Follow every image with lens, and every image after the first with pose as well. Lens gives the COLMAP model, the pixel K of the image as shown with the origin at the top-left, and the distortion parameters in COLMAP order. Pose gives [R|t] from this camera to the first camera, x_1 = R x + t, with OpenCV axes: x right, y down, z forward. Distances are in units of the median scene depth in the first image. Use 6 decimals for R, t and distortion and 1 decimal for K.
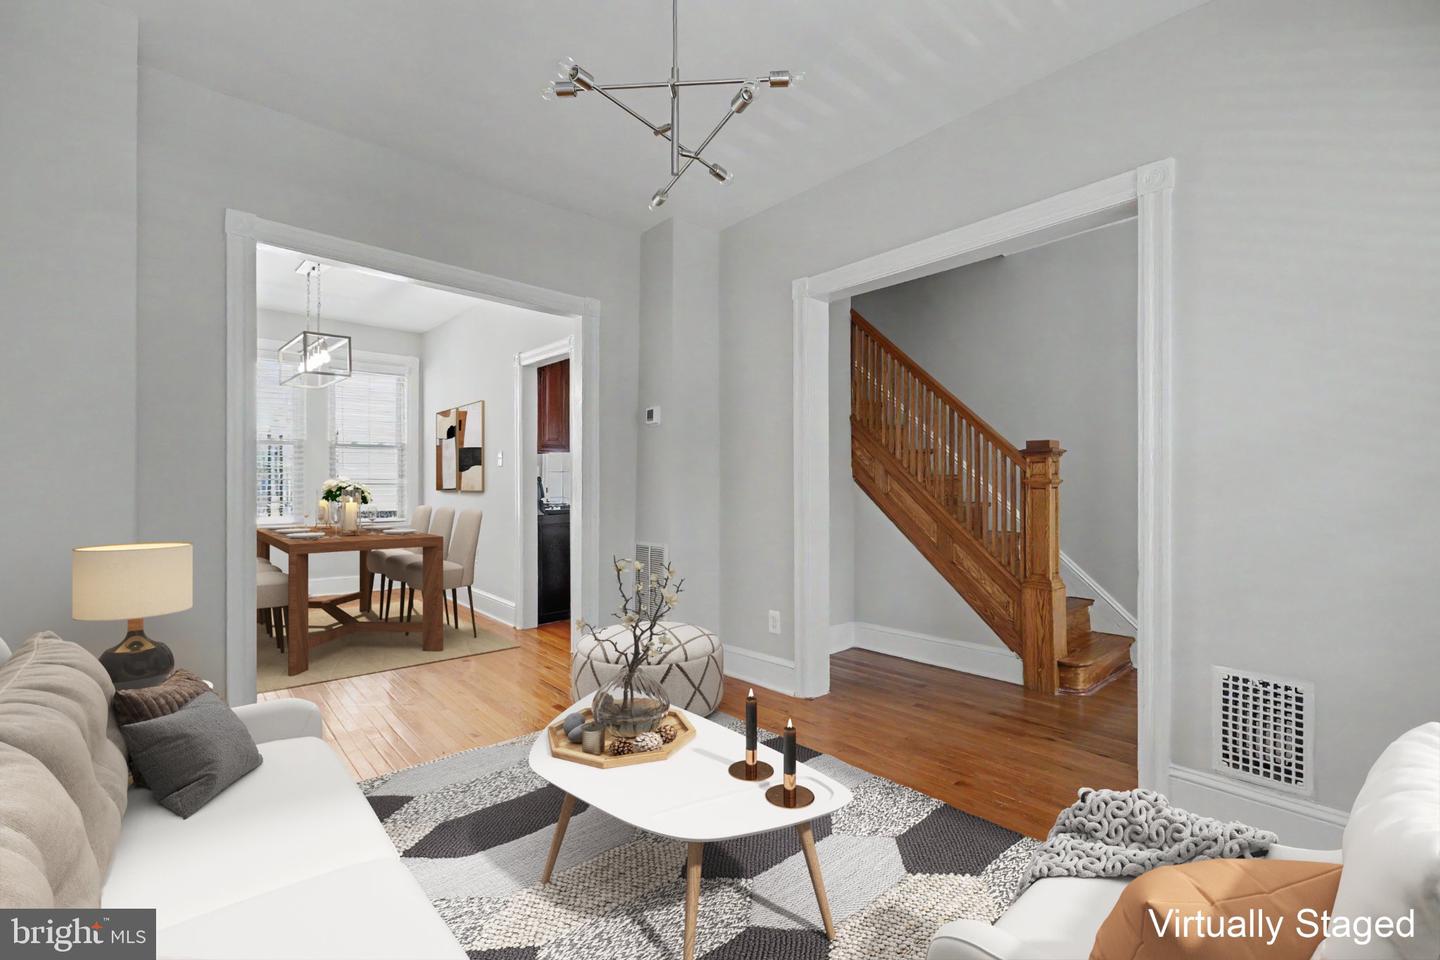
lens RADIAL K [[625.2, 0, 728.0], [0, 625.2, 476.9], [0, 0, 1]] dist [-0.002529, -0.000275]
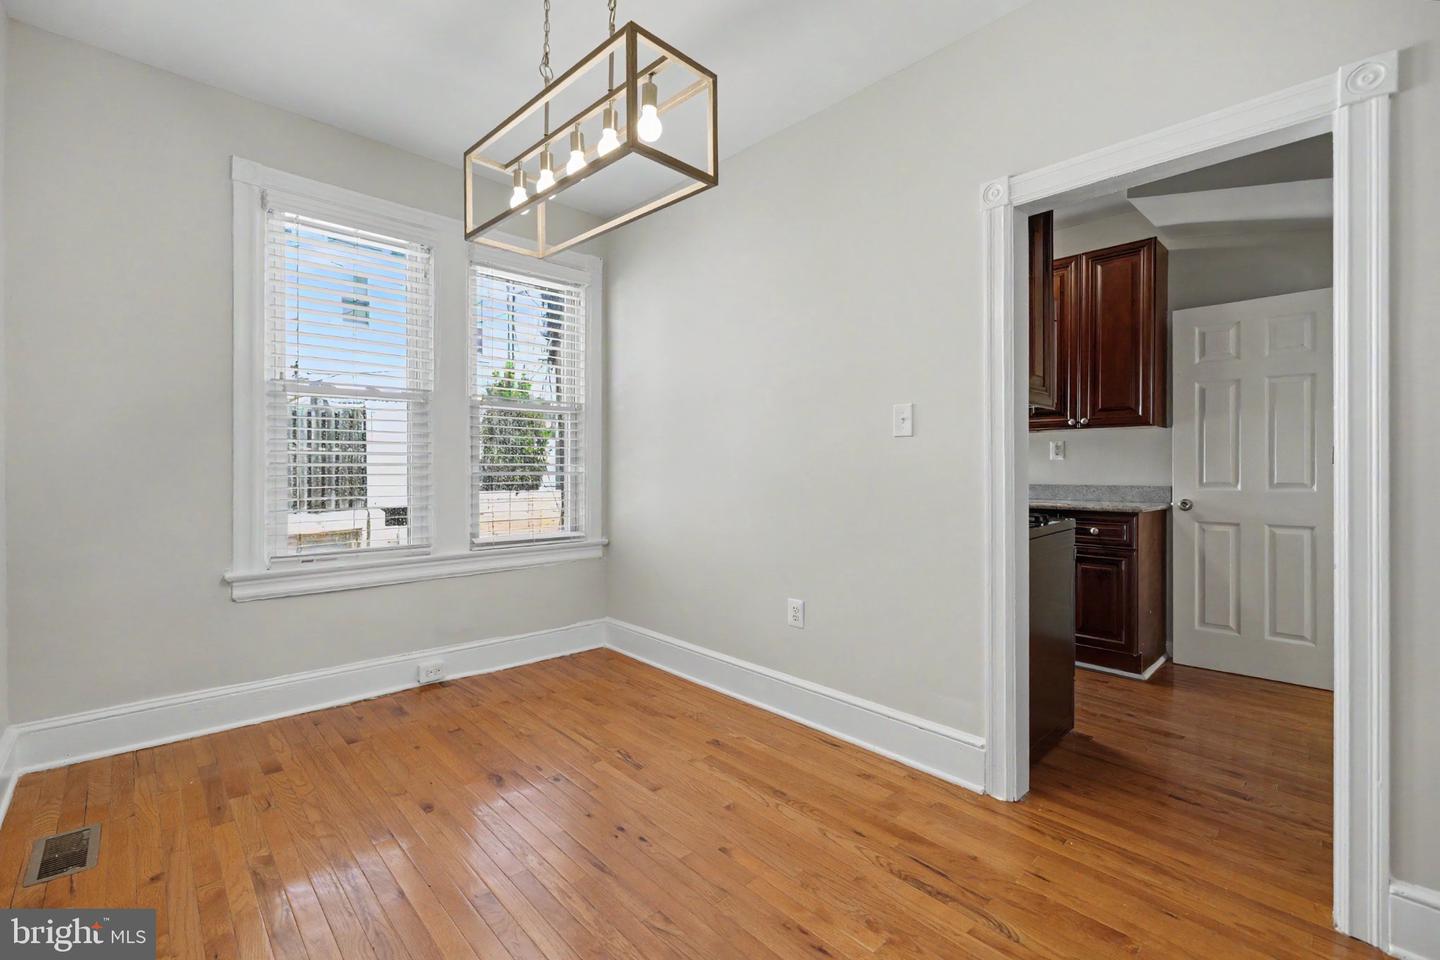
lens RADIAL K [[625.2, 0, 714.8], [0, 625.2, 475.1], [0, 0, 1]] dist [-0.002529, -0.000275]
pose [[0.999790, 0.003224, 0.020221, -0.285707], [-0.003377, 0.999966, 0.007559, 0.005593], [-0.020195, -0.007626, 0.999767, 0.290814]]
